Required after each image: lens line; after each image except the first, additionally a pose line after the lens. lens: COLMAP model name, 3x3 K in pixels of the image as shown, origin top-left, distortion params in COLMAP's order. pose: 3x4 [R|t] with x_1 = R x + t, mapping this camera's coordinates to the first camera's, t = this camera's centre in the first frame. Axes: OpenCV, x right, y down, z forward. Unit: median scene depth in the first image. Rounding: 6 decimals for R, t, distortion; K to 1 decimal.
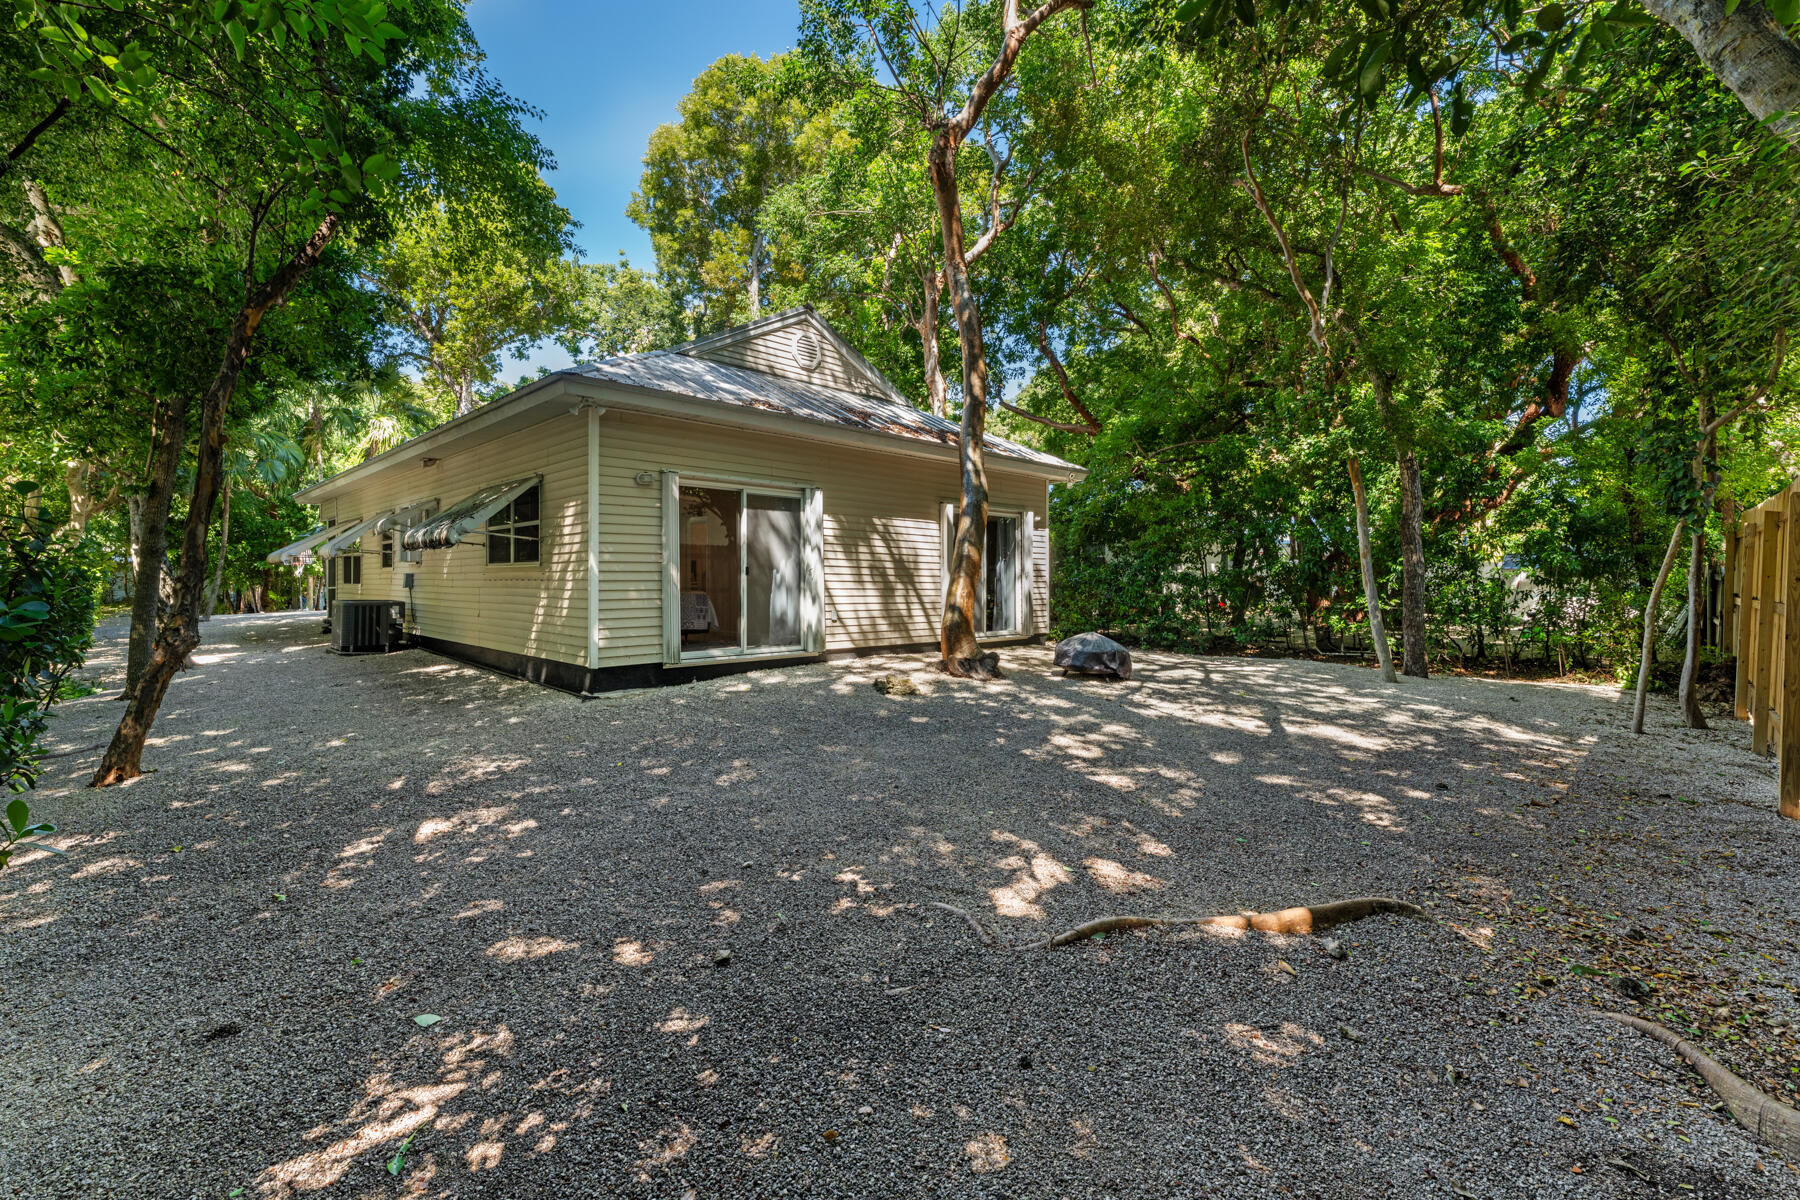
lens RADIAL K [[761.2, 0, 900.0], [0, 761.2, 600.0], [0, 0, 1]] dist [-0.076493, -0.000003]
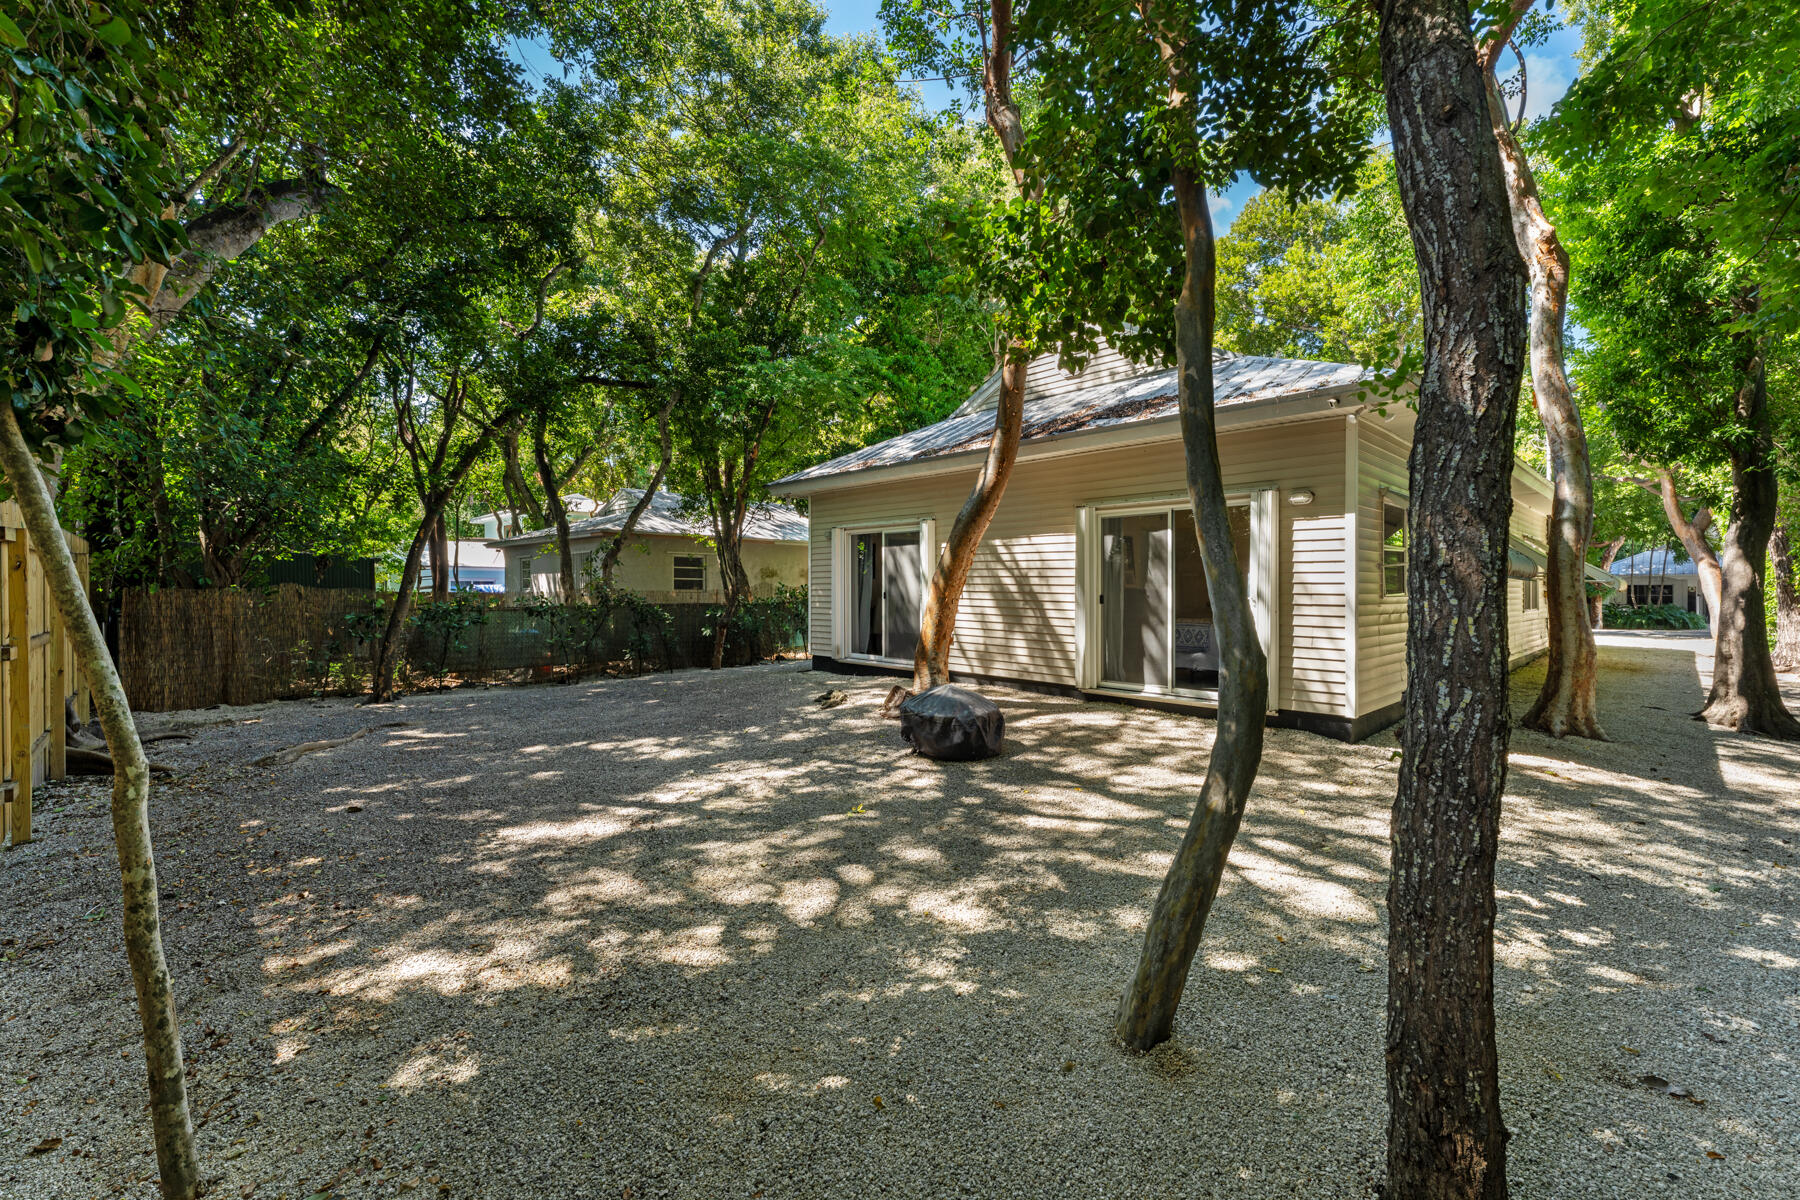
lens RADIAL K [[823.6, 0, 900.0], [0, 823.6, 600.0], [0, 0, 1]] dist [0.000660, 0.000088]
pose [[-0.063389, 0.005742, -0.997972, 1.091621], [-0.036452, 0.999303, 0.008065, -0.040980], [0.997323, 0.036889, -0.063135, 1.048797]]
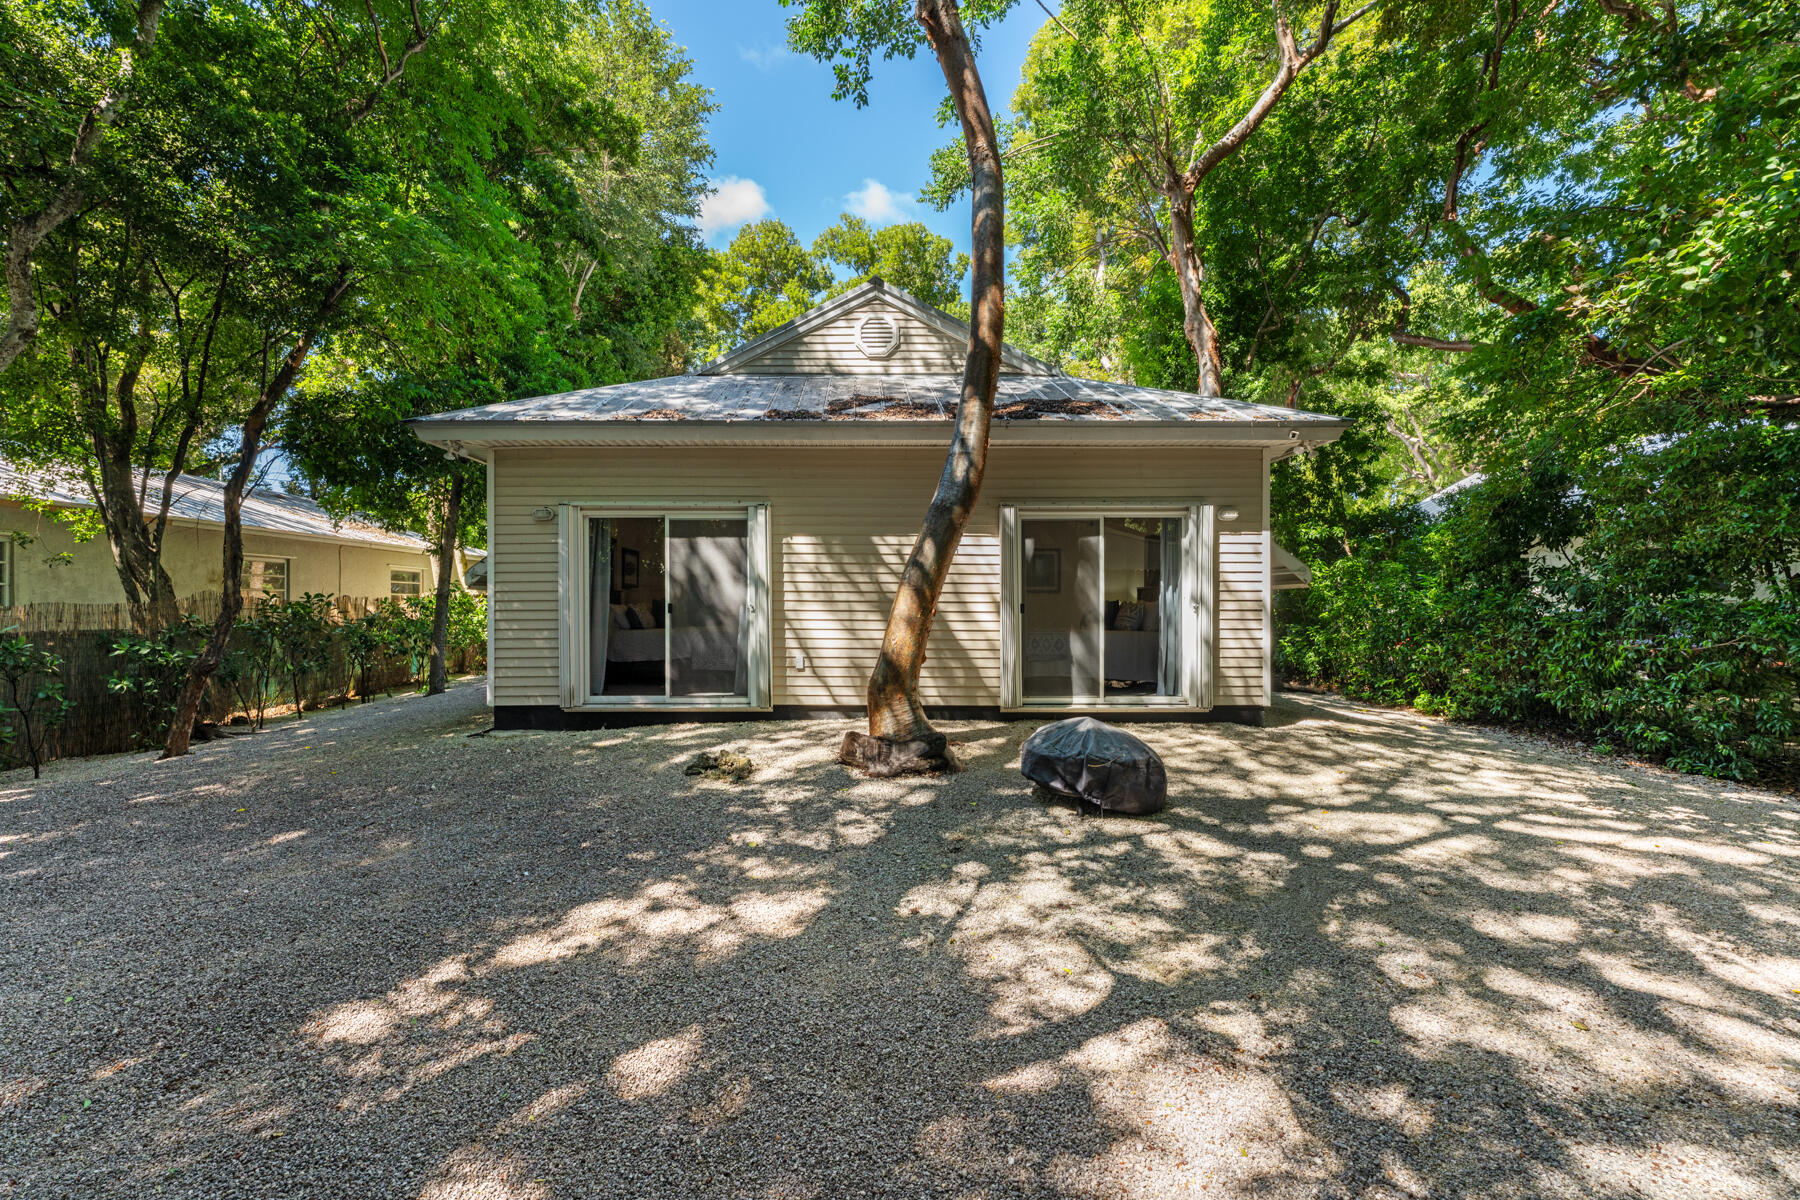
lens RADIAL K [[789.9, 0, 903.9], [0, 789.9, 605.0], [0, 0, 1]] dist [-0.002399, -0.000293]
pose [[0.723153, -0.010154, -0.690614, 0.585975], [-0.014364, 0.999455, -0.029736, -0.018150], [0.690539, 0.031424, 0.722612, 0.501173]]
